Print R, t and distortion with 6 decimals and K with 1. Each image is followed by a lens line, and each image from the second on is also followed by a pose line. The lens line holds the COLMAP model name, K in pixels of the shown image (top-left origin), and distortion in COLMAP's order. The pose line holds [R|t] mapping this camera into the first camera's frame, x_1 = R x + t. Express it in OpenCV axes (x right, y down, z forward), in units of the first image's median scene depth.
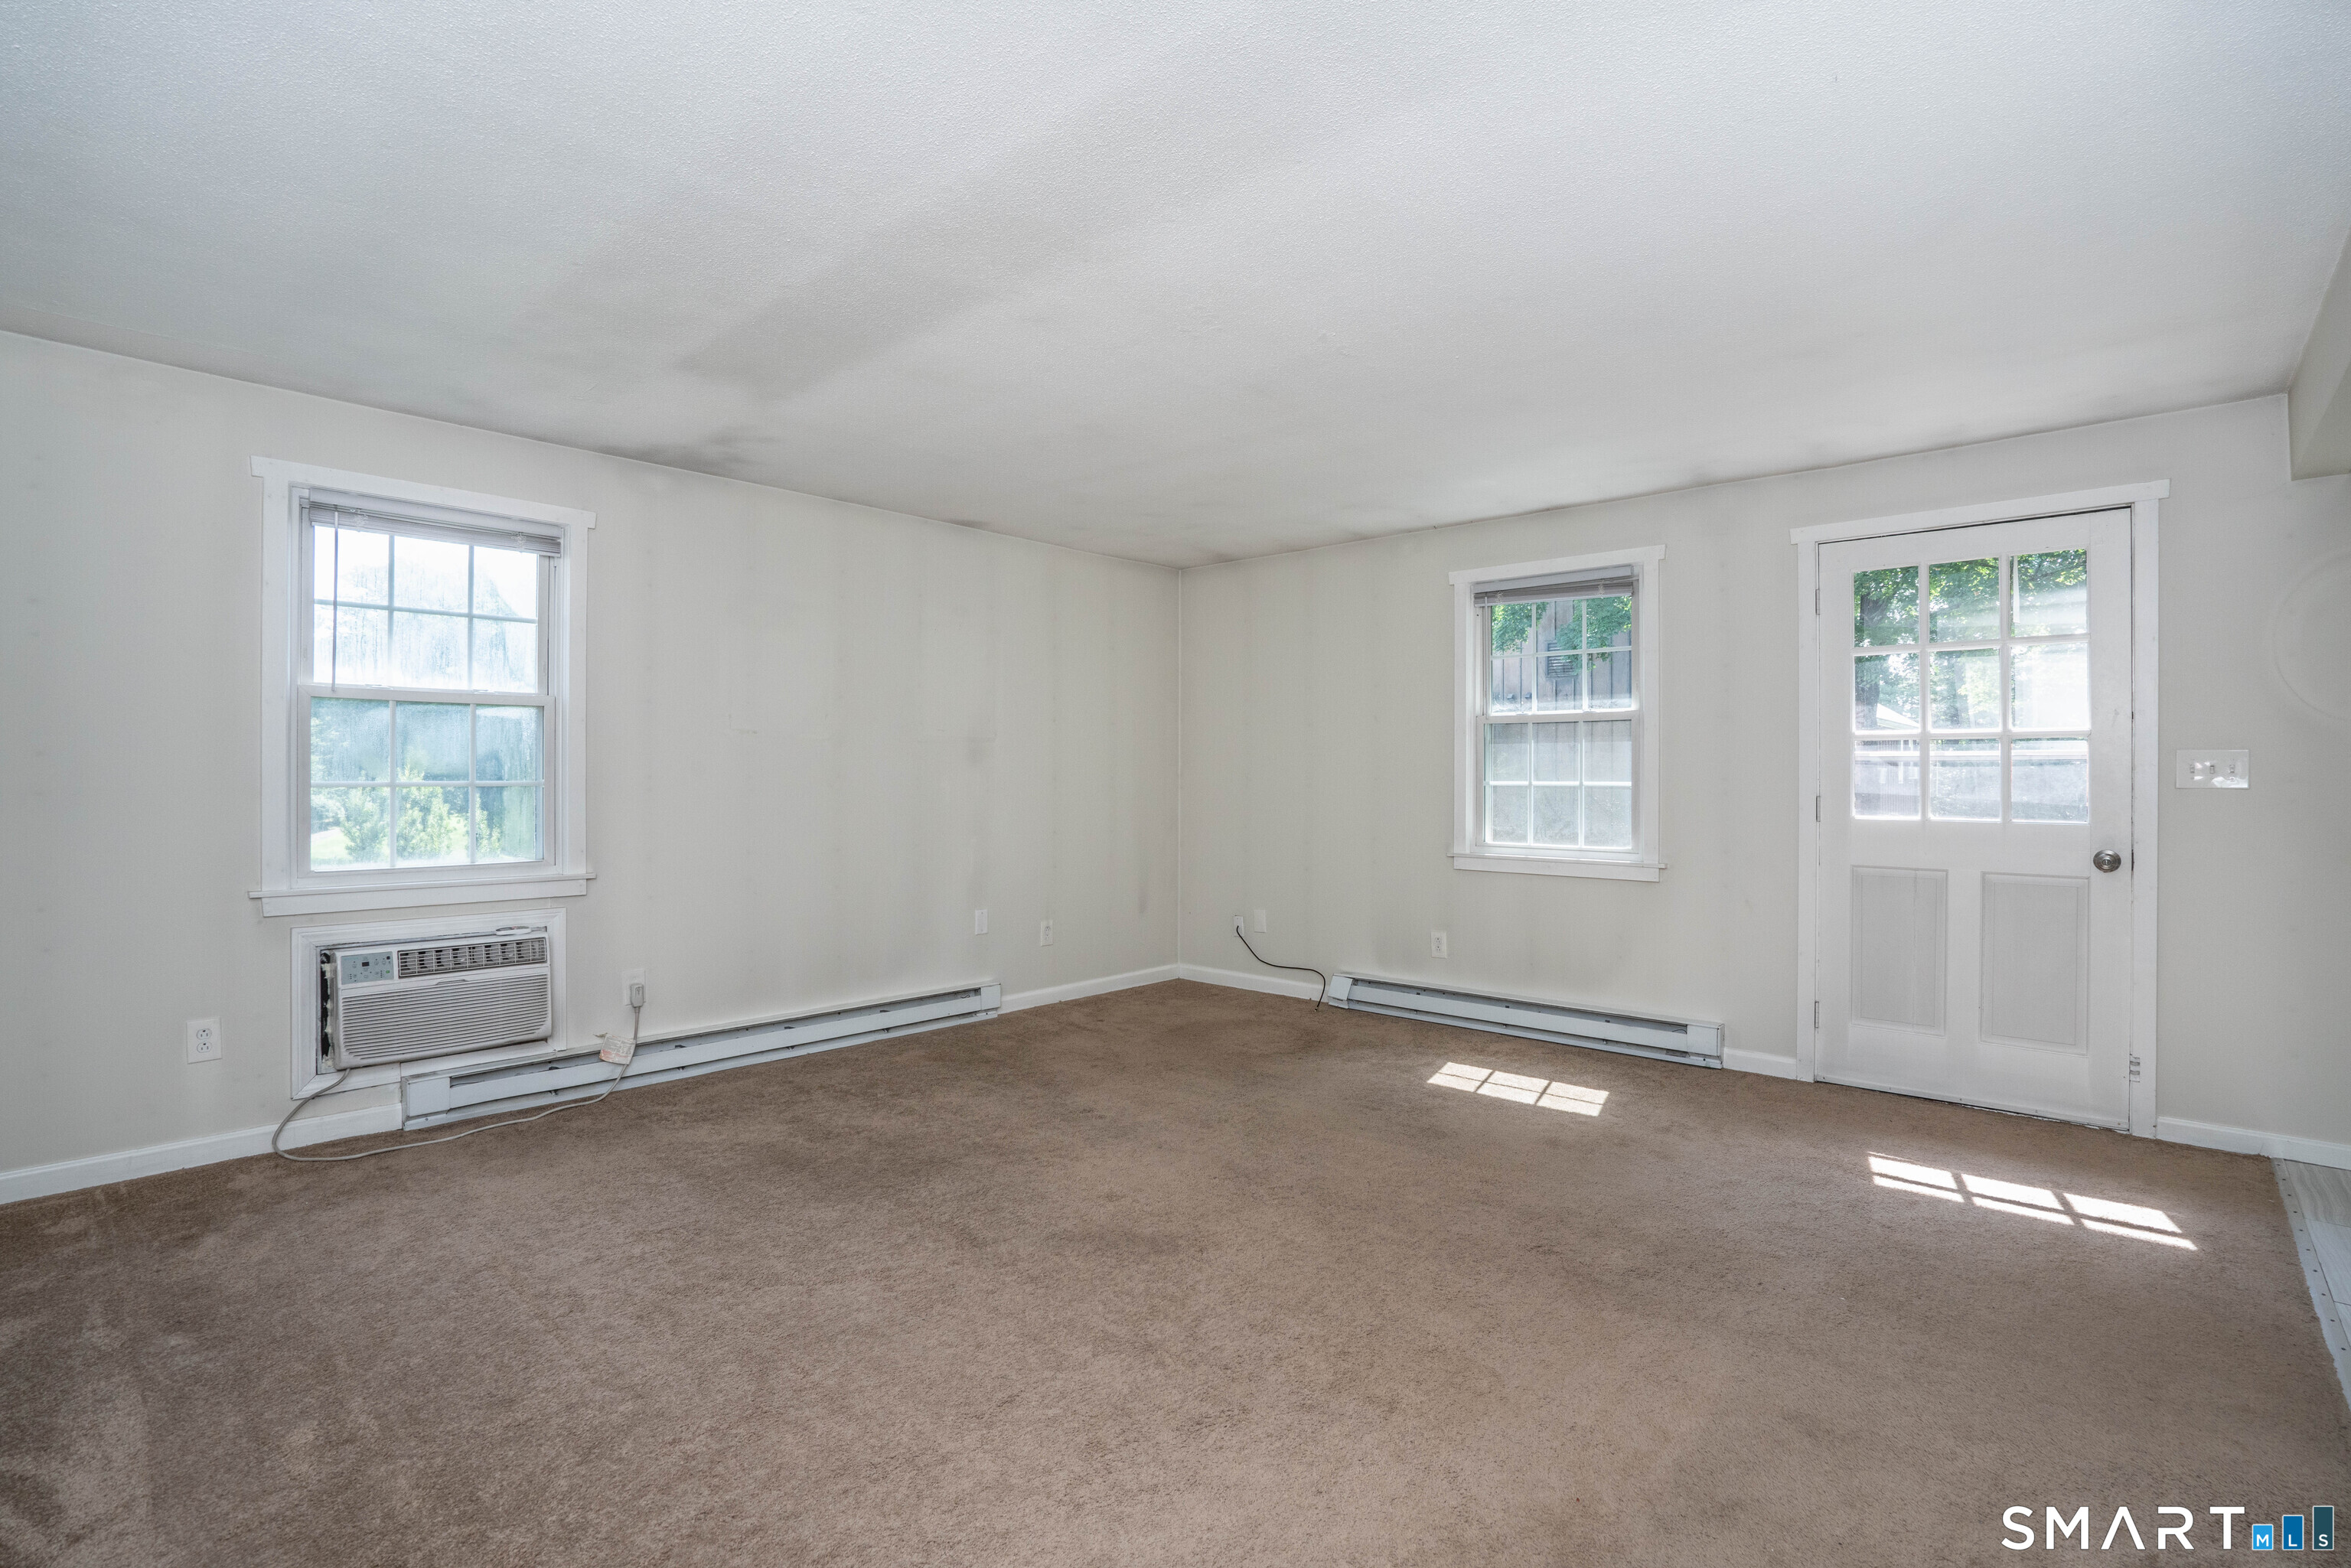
lens RADIAL K [[1151.3, 0, 1169.9], [0, 1151.3, 777.1], [0, 0, 1]] dist [-0.003737, -0.000775]
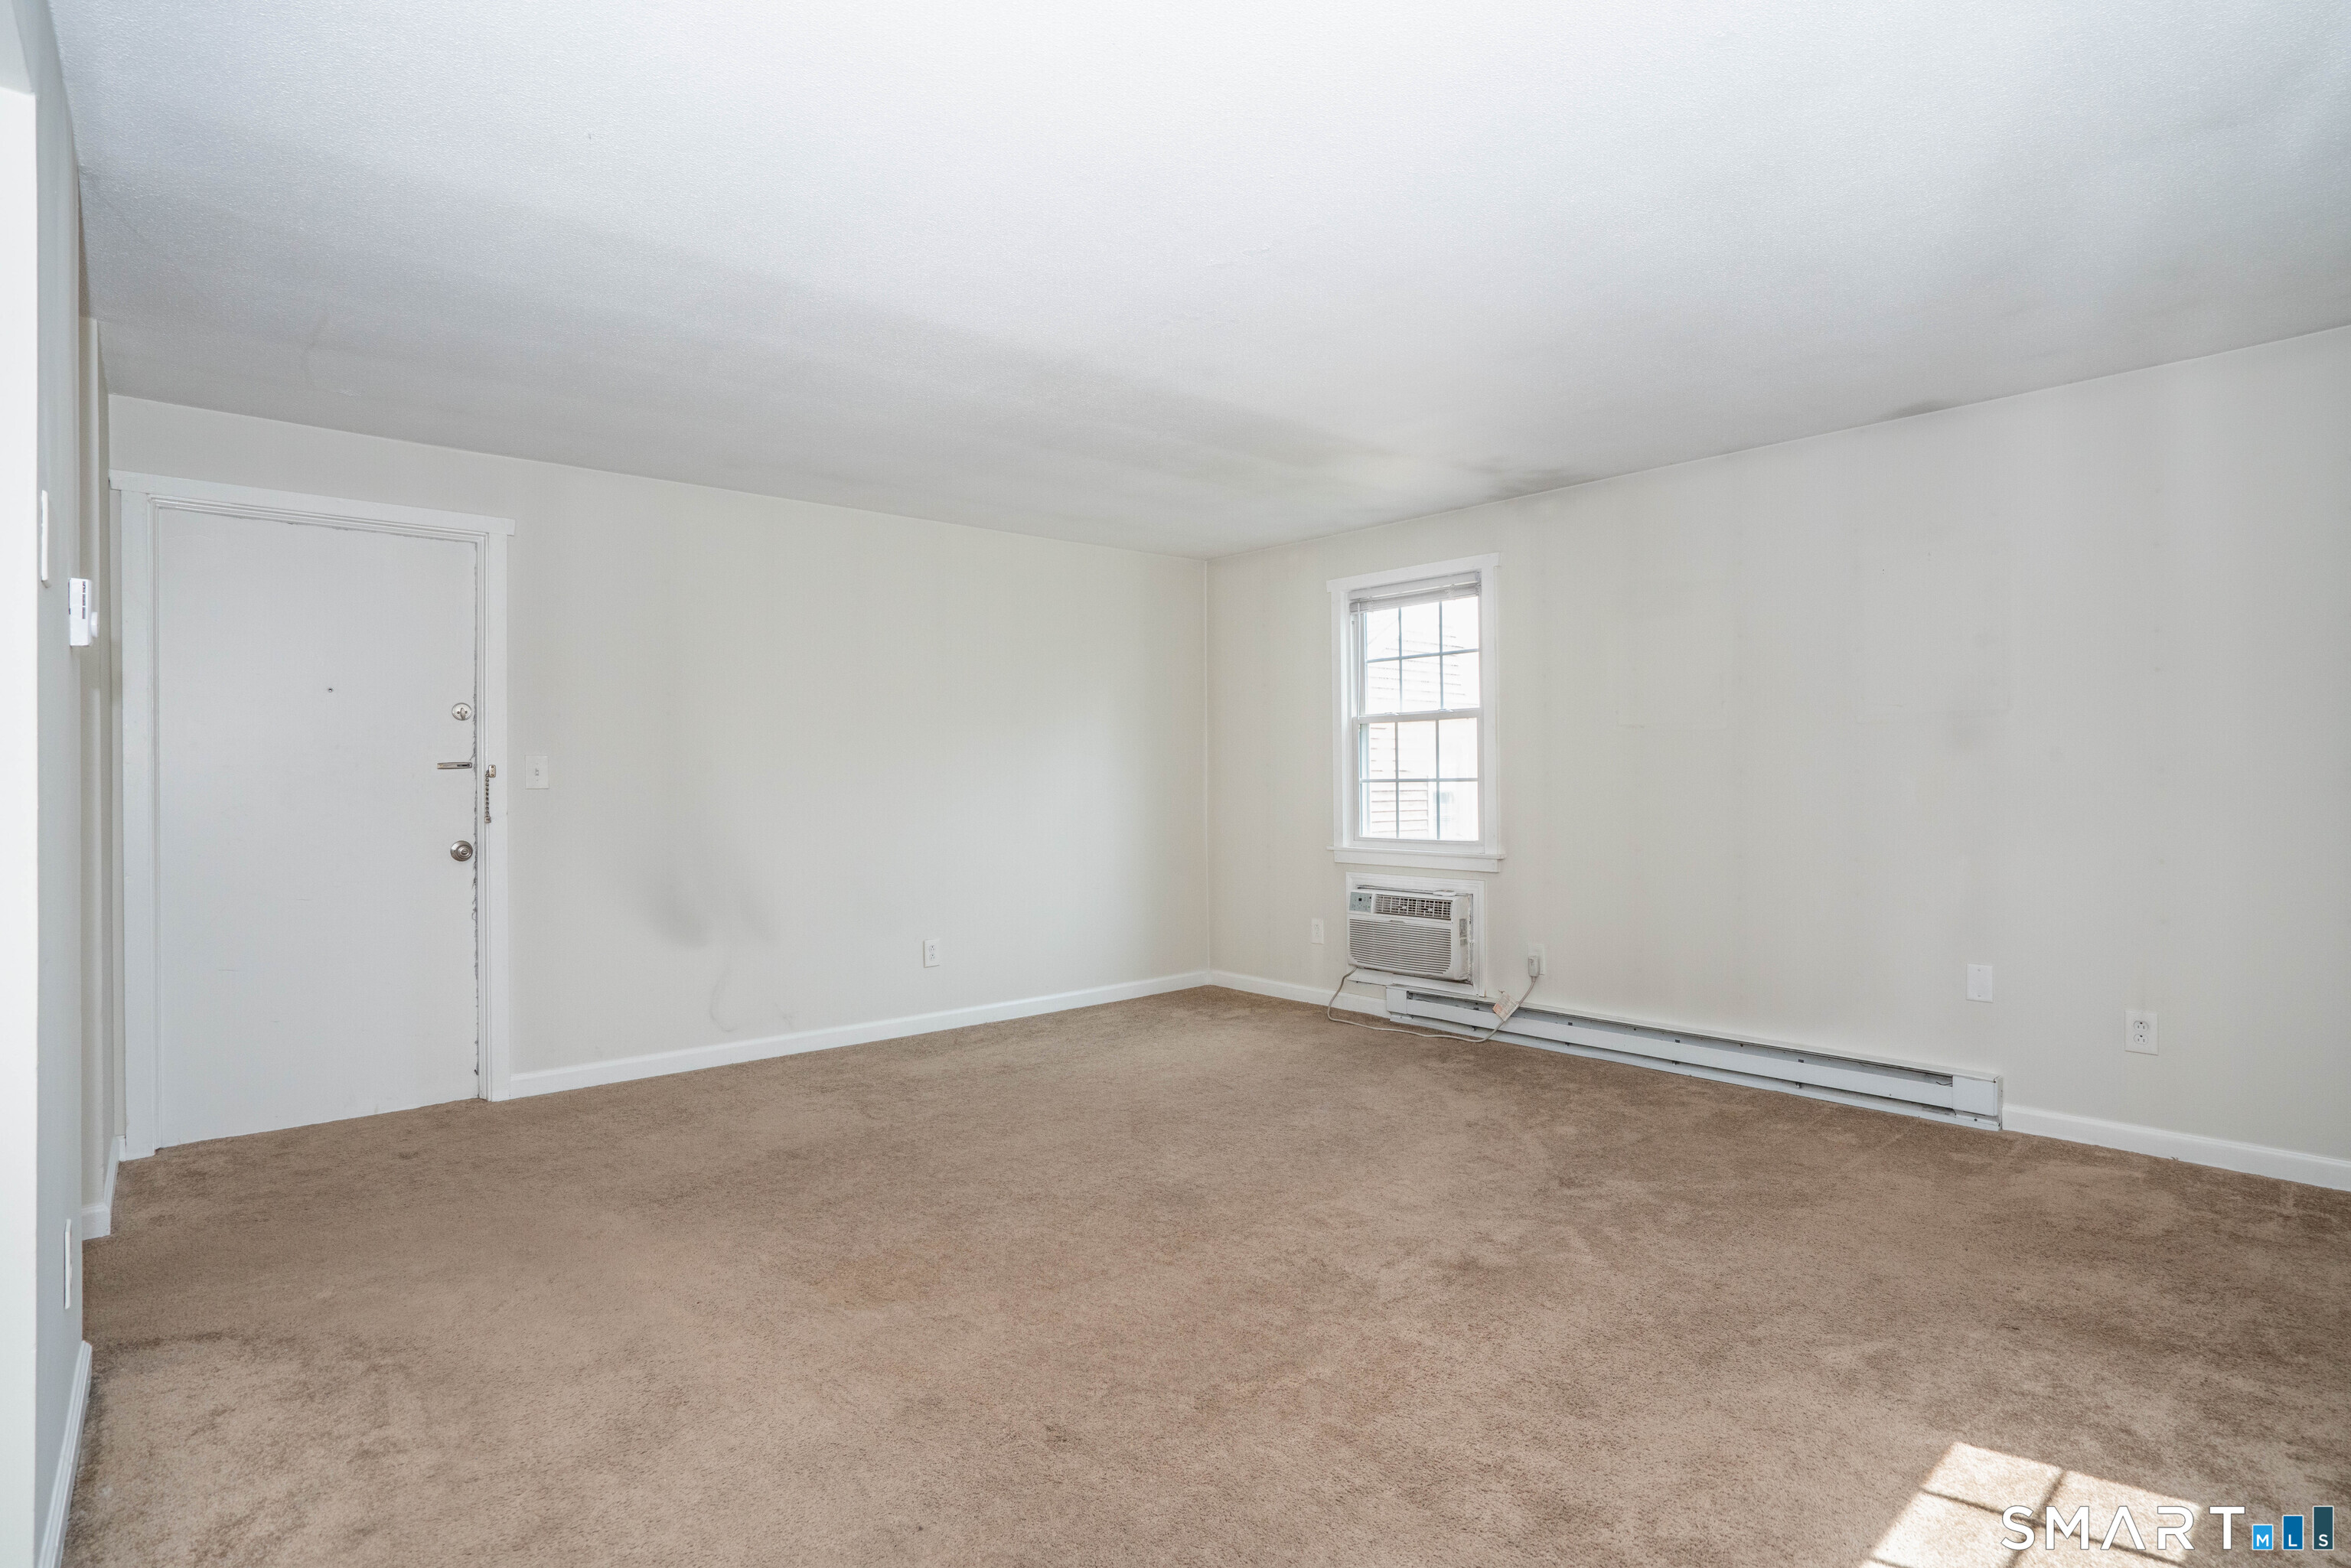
lens RADIAL K [[1181.7, 0, 1179.4], [0, 1181.7, 754.9], [0, 0, 1]] dist [0.001191, 0.000422]
pose [[-0.091260, -0.018140, -0.995662, 0.792116], [0.012321, 0.999737, -0.019343, -0.000306], [0.995751, -0.014033, -0.091013, 0.825424]]
